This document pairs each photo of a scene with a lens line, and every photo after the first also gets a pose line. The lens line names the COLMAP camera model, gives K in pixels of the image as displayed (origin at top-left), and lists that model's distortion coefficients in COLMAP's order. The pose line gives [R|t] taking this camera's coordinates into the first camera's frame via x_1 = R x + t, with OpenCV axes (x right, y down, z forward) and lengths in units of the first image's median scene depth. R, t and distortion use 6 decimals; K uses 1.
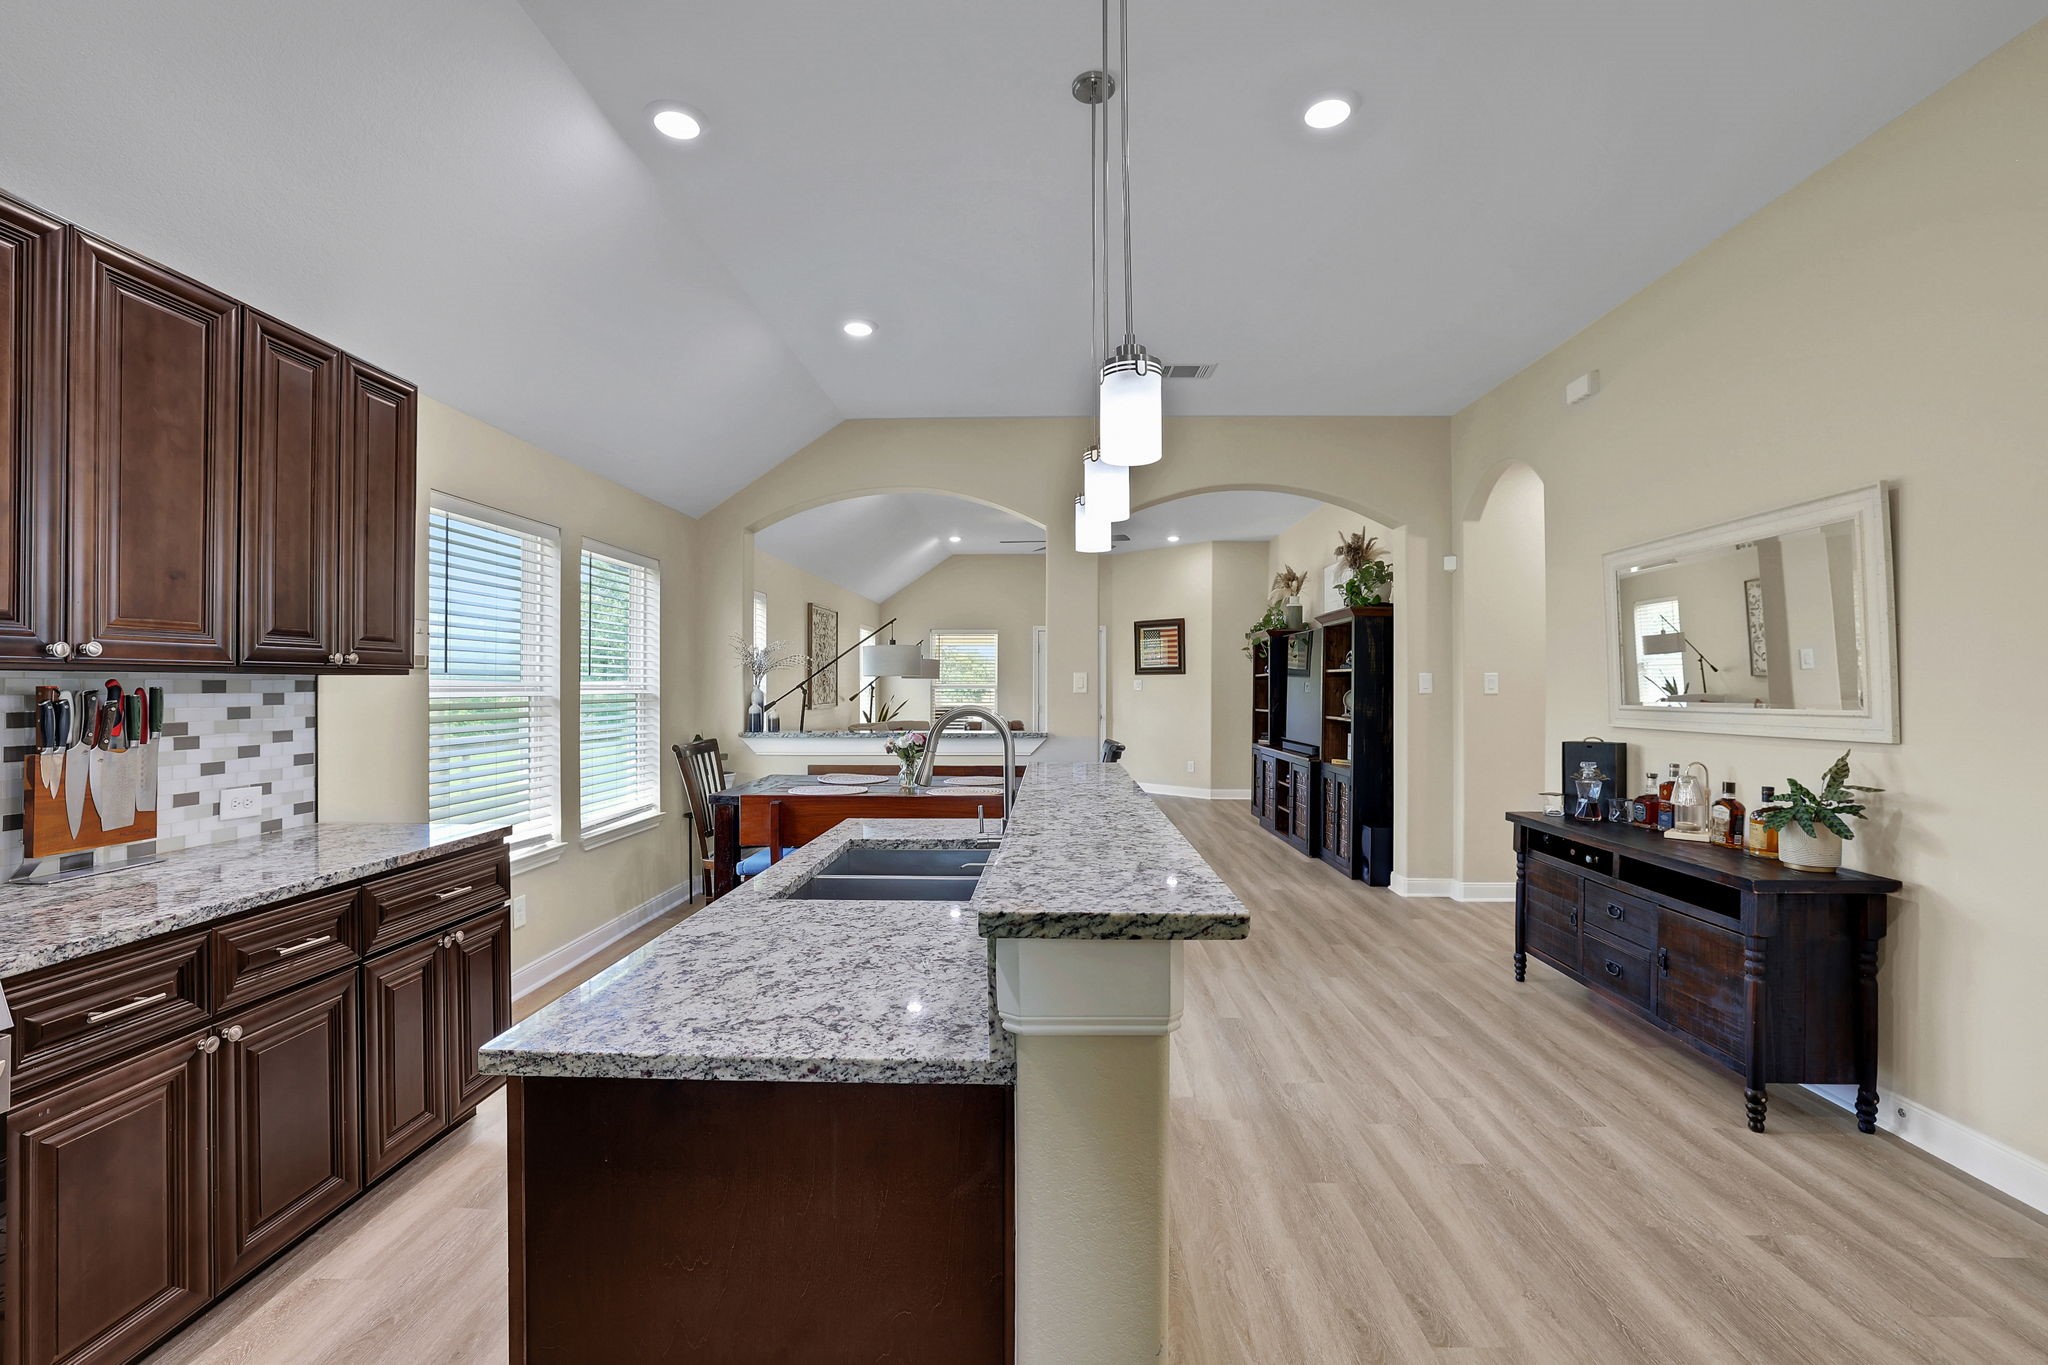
lens RADIAL K [[897.9, 0, 1038.7], [0, 897.9, 672.1], [0, 0, 1]] dist [-0.047677, 0.019809]
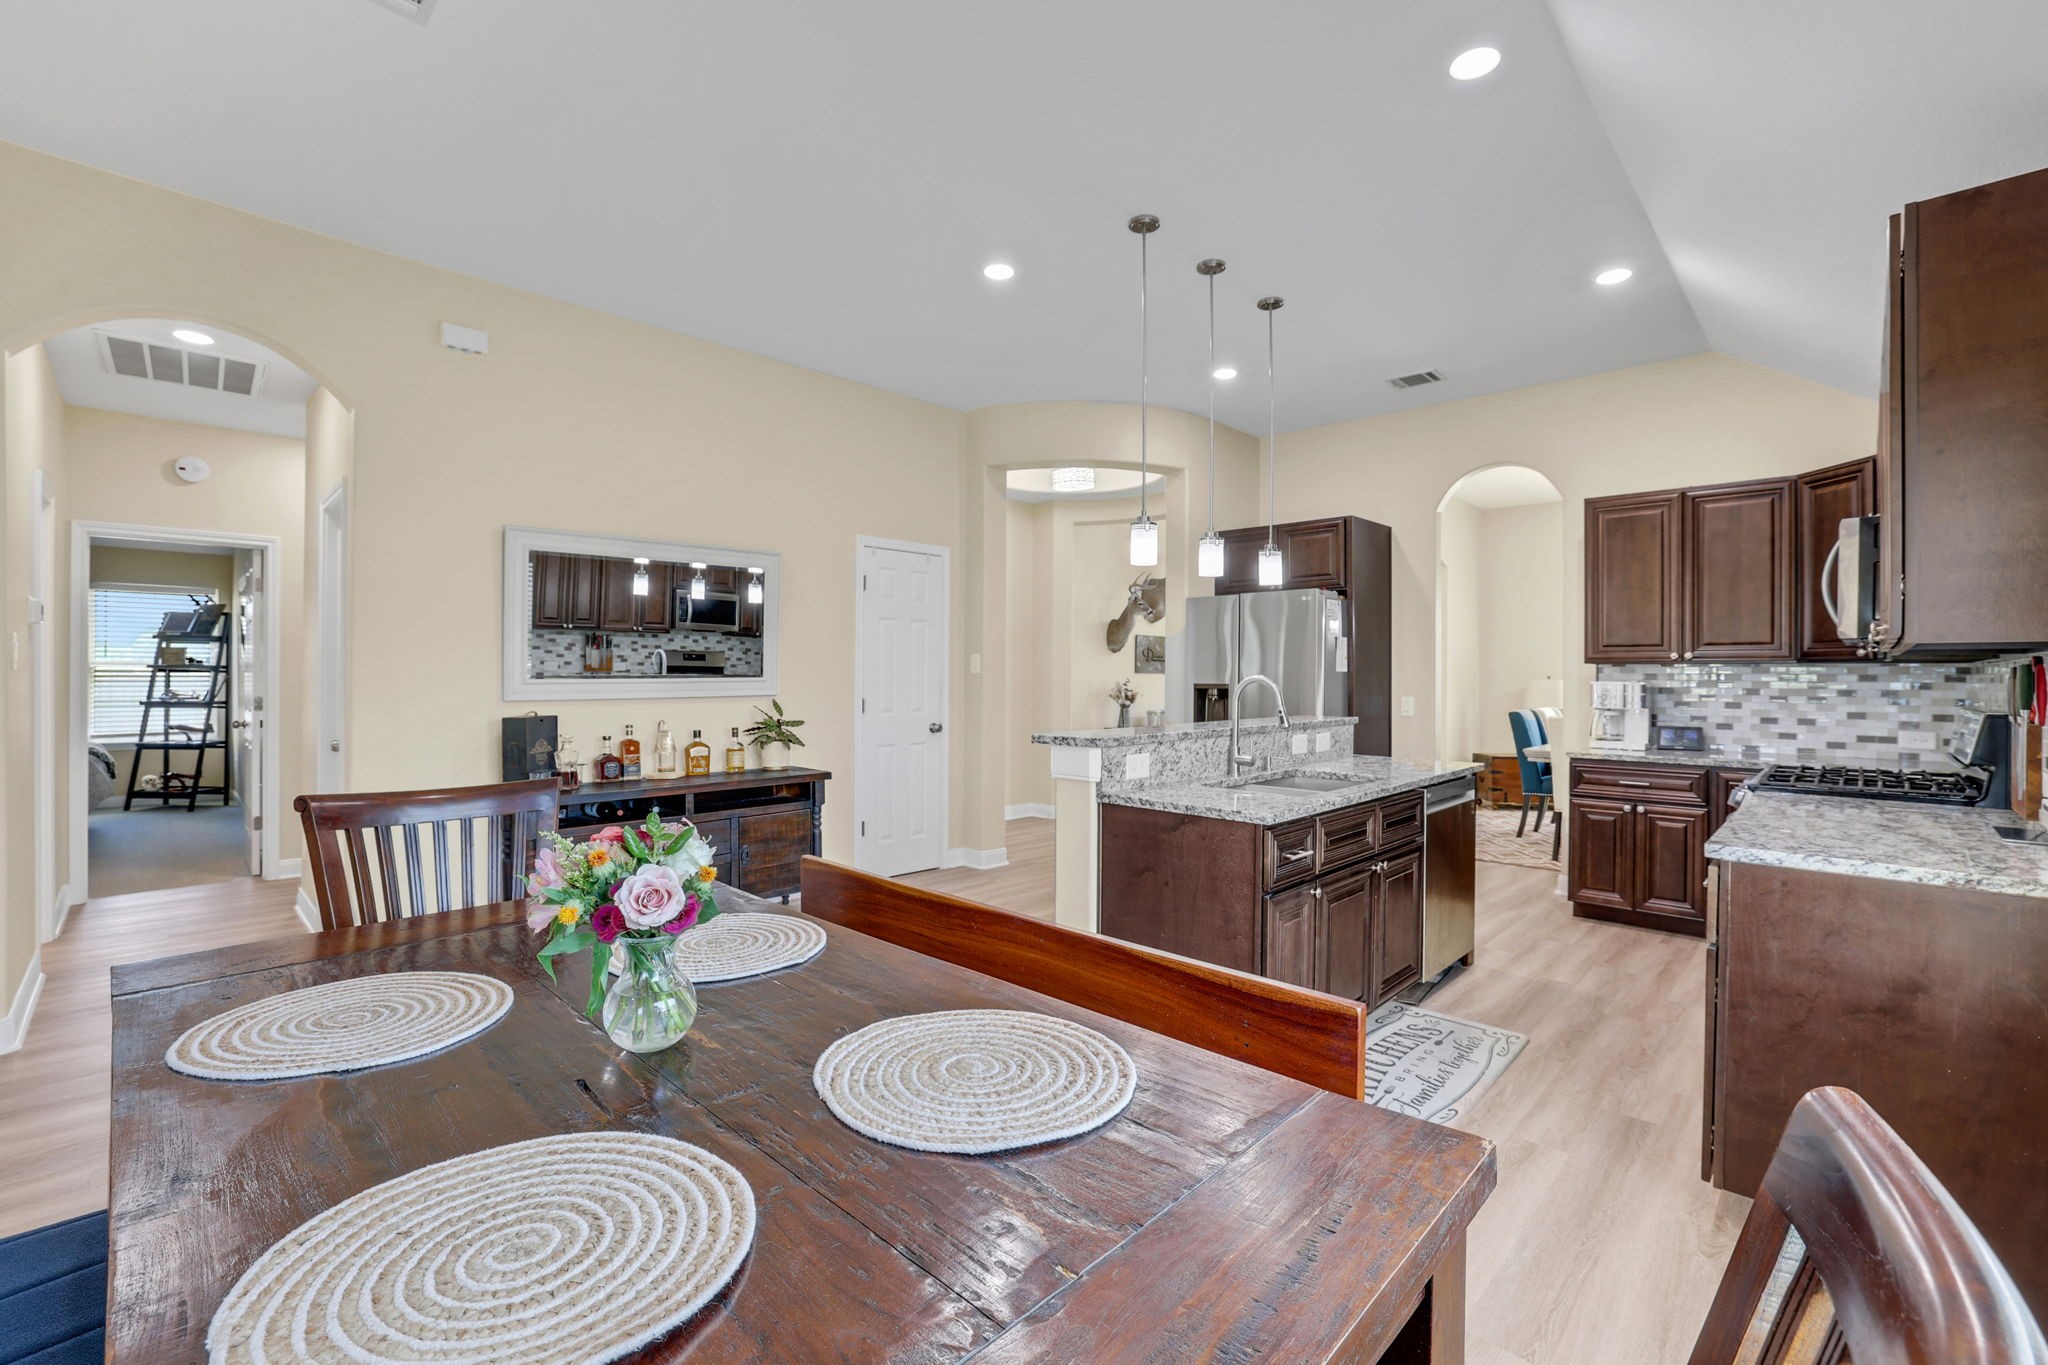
lens RADIAL K [[897.9, 0, 1038.7], [0, 897.9, 672.1], [0, 0, 1]] dist [-0.047677, 0.019809]
pose [[-0.739068, -0.004379, 0.673616, -0.545937], [-0.017417, 0.999769, -0.012611, 0.035800], [-0.673405, -0.021053, -0.738974, 1.538844]]
